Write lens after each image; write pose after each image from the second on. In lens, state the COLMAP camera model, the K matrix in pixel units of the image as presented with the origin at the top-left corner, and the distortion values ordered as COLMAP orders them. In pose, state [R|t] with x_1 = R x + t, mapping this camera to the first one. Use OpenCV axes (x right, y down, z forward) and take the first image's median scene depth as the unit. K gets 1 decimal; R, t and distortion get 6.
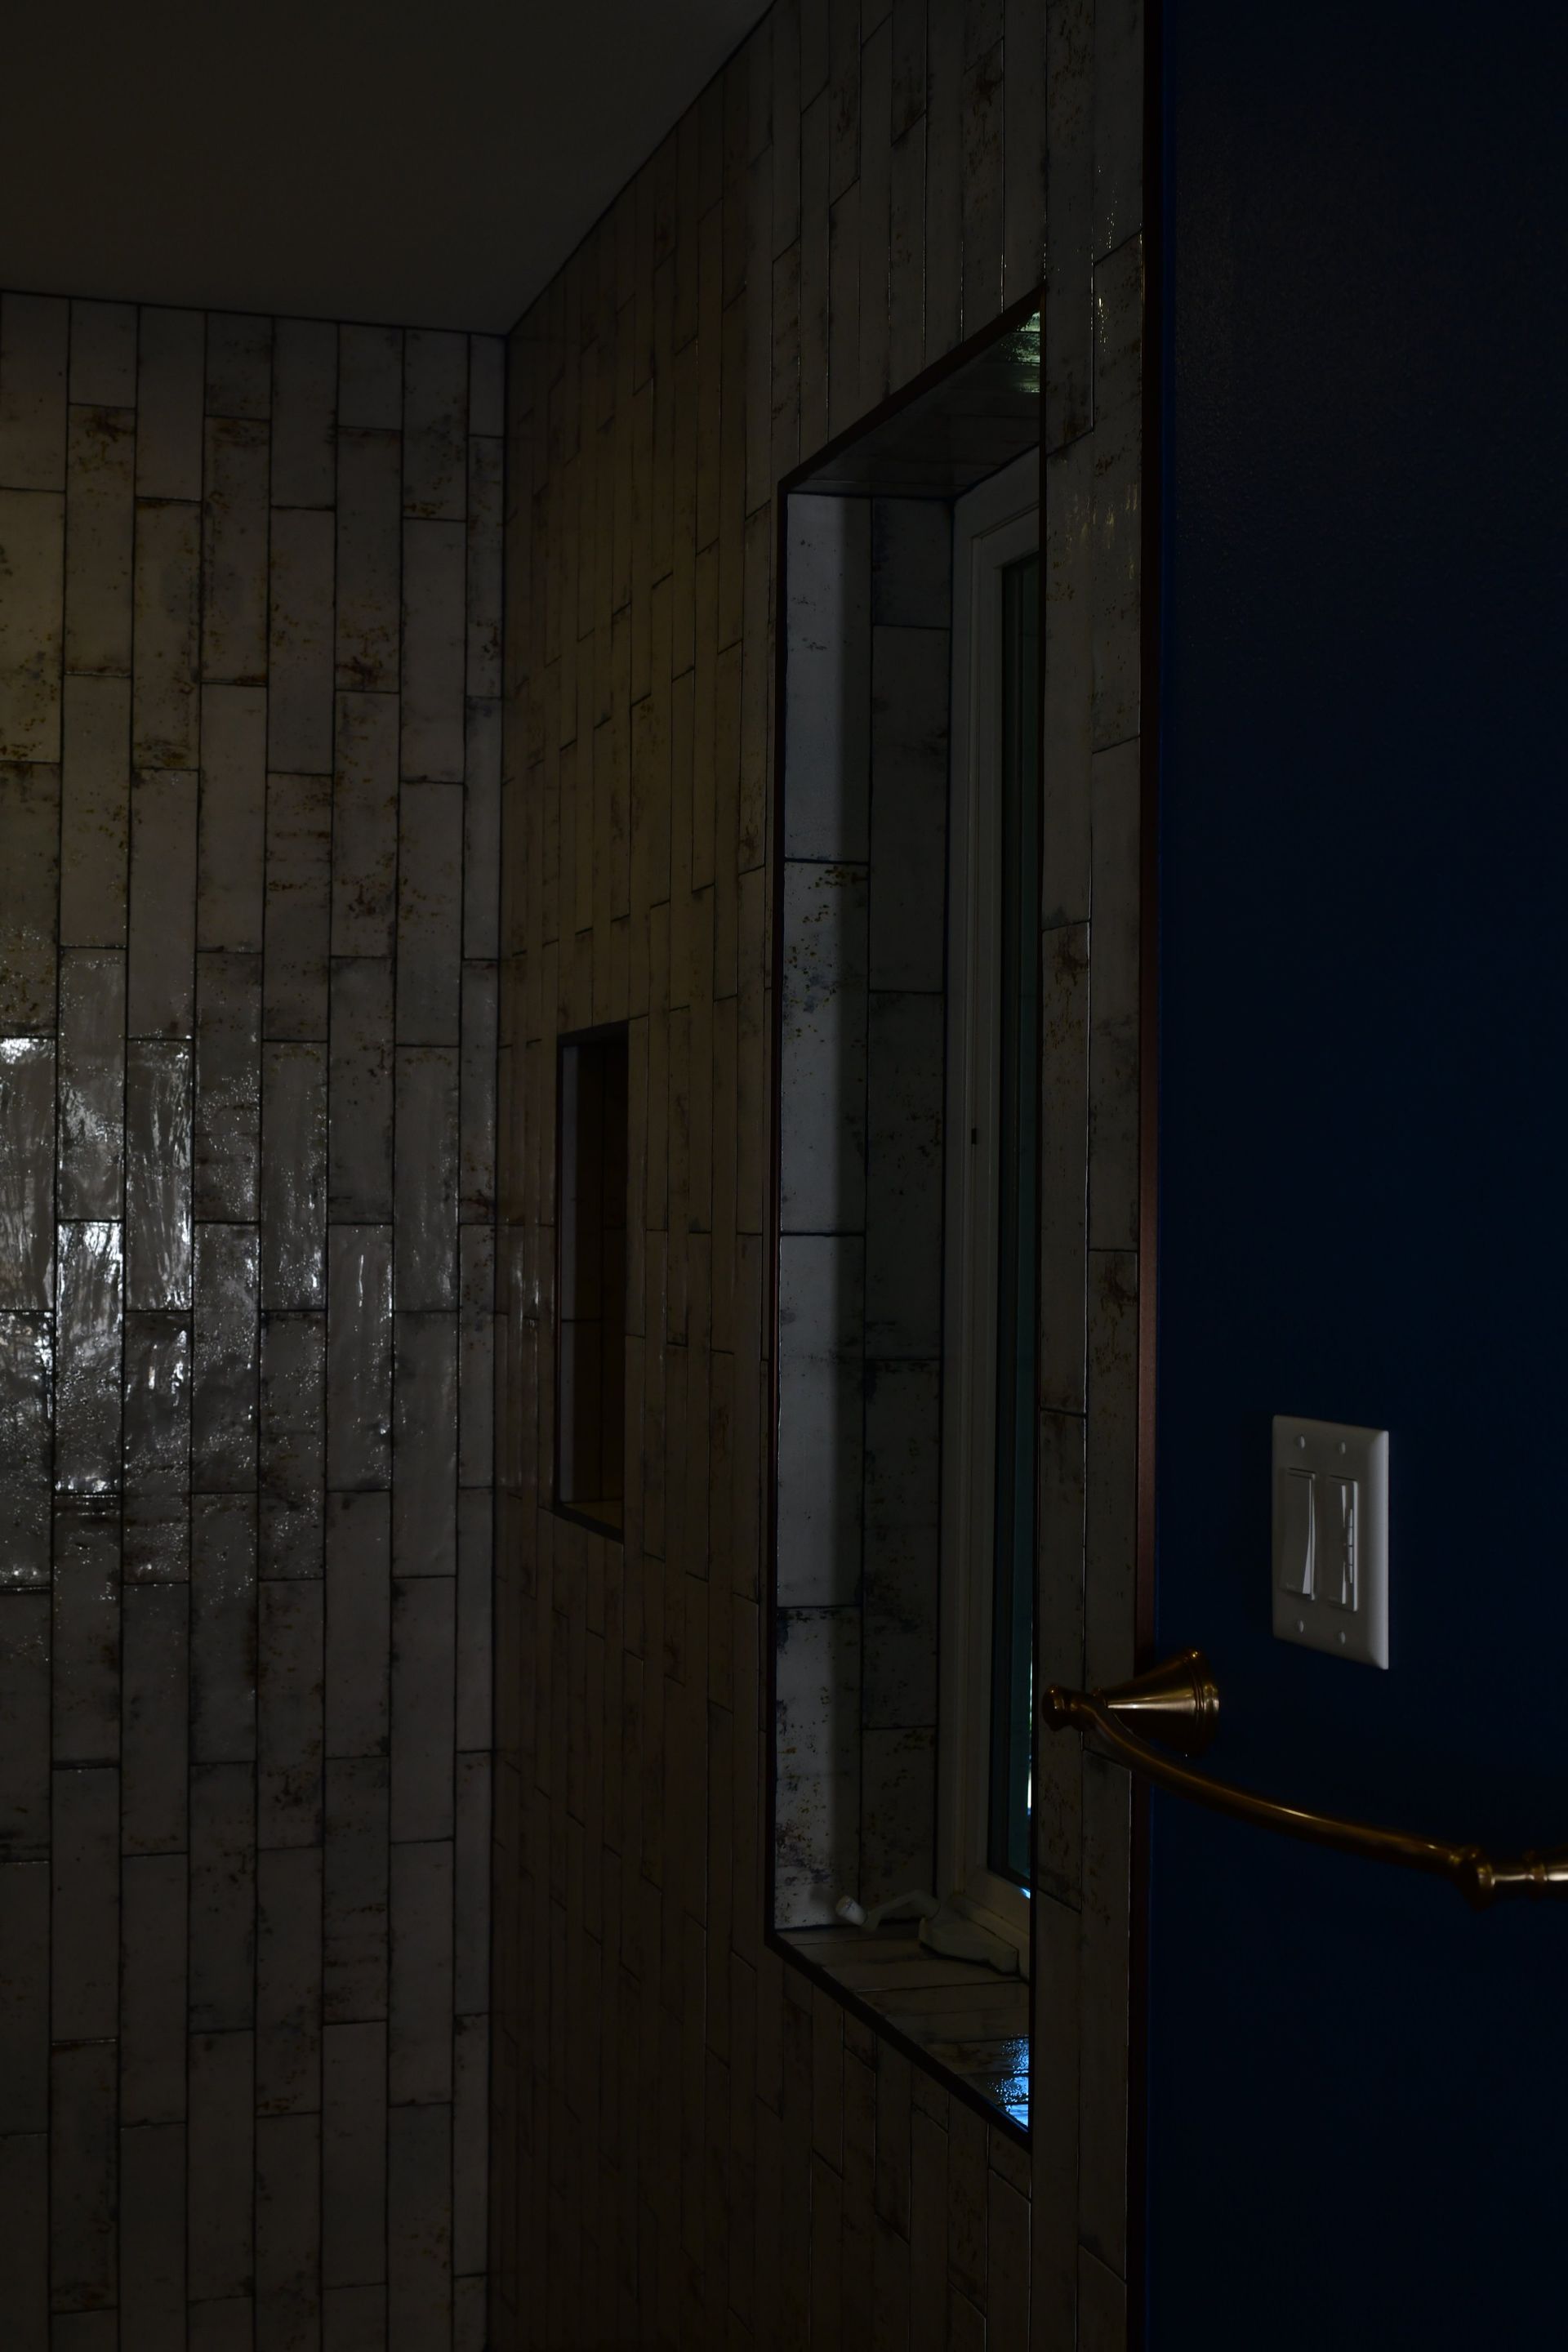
lens RADIAL K [[3049.1, 0, 779.7], [0, 3049.1, 1170.8], [0, 0, 1]] dist [-0.067813, 0.000000]
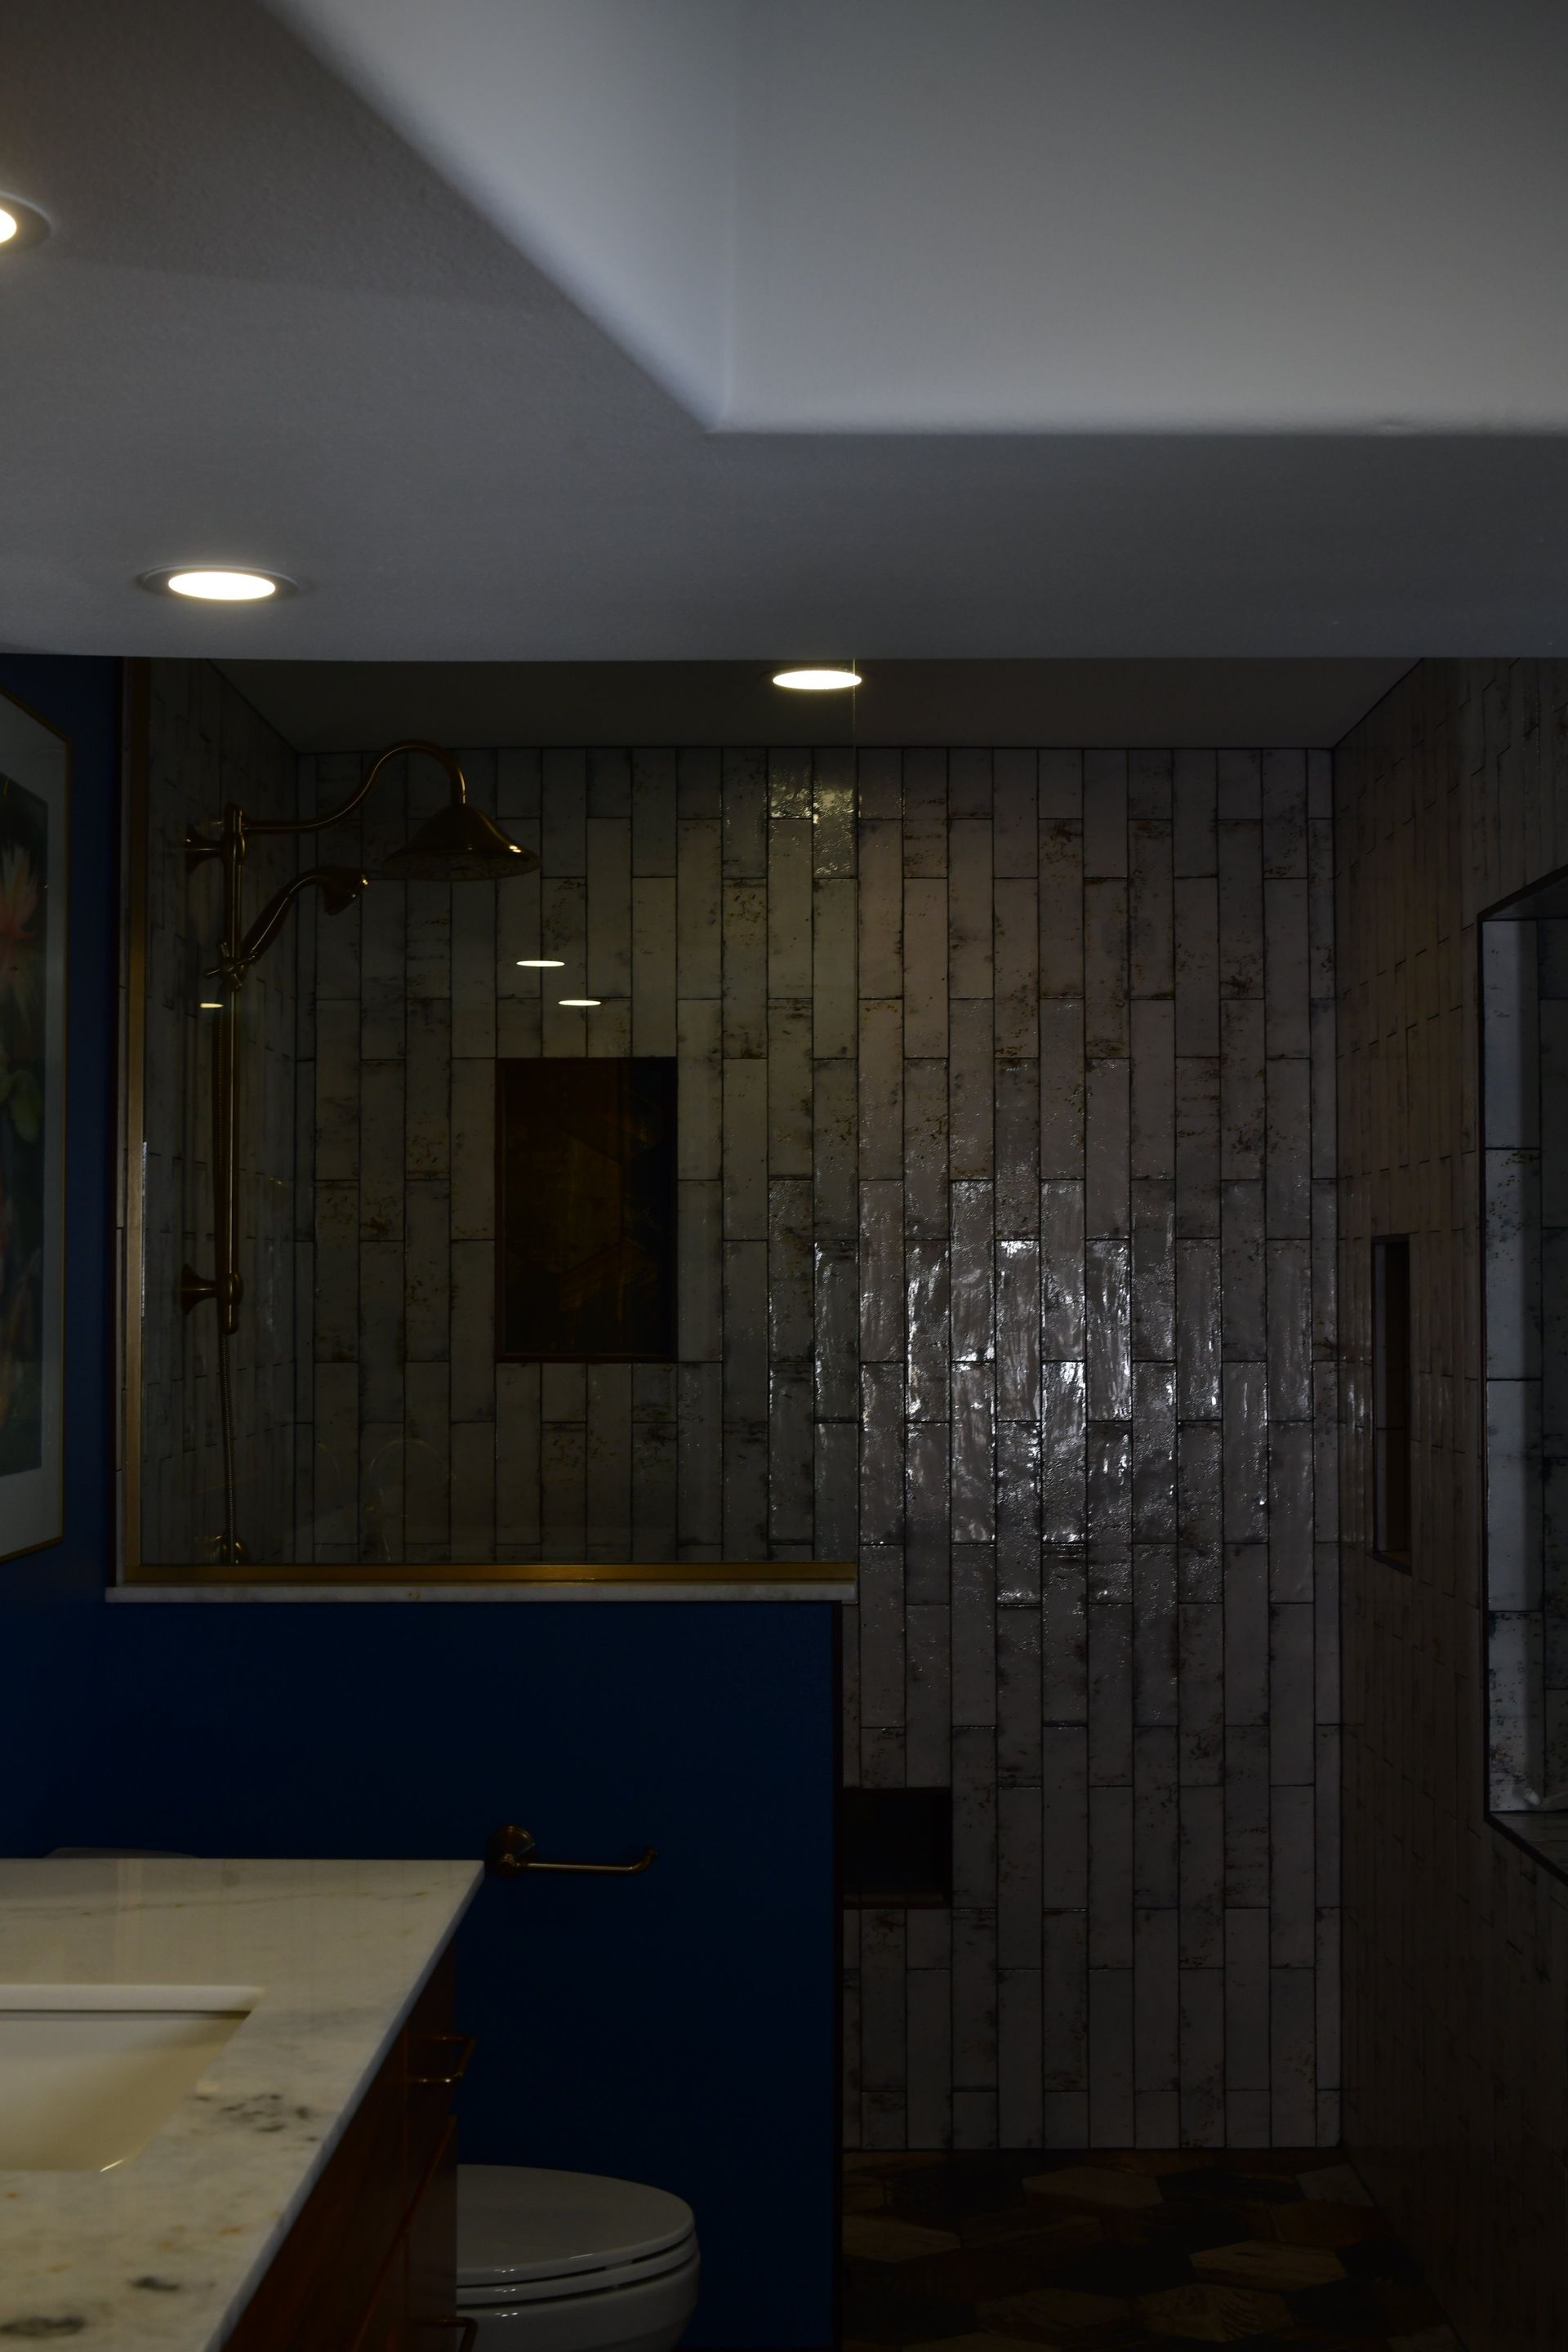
lens RADIAL K [[3049.1, 0, 778.8], [0, 3049.1, 1176.3], [0, 0, 1]] dist [-0.067813, 0.000000]
pose [[0.952440, -0.021394, -0.303974, 0.098897], [0.013705, 0.999530, -0.027405, -0.035501], [0.304417, 0.021935, 0.952286, -0.479626]]
